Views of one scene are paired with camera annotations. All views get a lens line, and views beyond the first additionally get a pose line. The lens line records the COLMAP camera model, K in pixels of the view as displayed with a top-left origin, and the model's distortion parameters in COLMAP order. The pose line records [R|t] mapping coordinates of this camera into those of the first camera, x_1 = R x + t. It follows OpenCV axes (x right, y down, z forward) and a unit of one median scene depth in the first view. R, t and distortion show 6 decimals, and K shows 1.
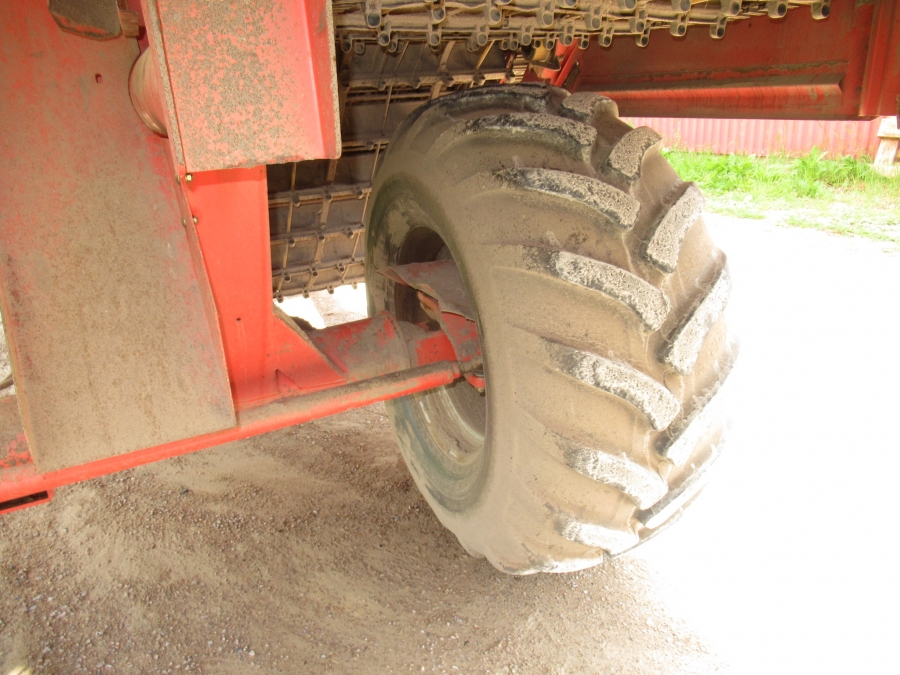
lens RADIAL K [[665.3, 0, 450.0], [0, 665.3, 337.5], [0, 0, 1]] dist [-0.009847, 0.004967]
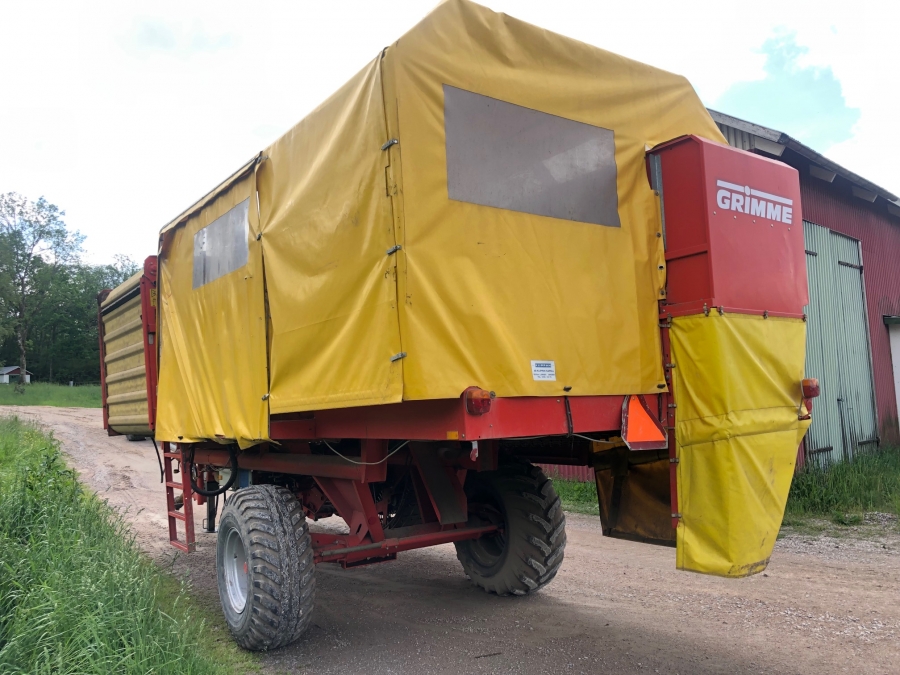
lens RADIAL K [[665.3, 0, 450.0], [0, 665.3, 337.5], [0, 0, 1]] dist [-0.009847, 0.004967]
pose [[0.989618, 0.039958, 0.138057, -0.995353], [0.029985, 0.882036, -0.470227, 1.056969], [-0.140561, 0.469484, 0.871681, -3.392829]]
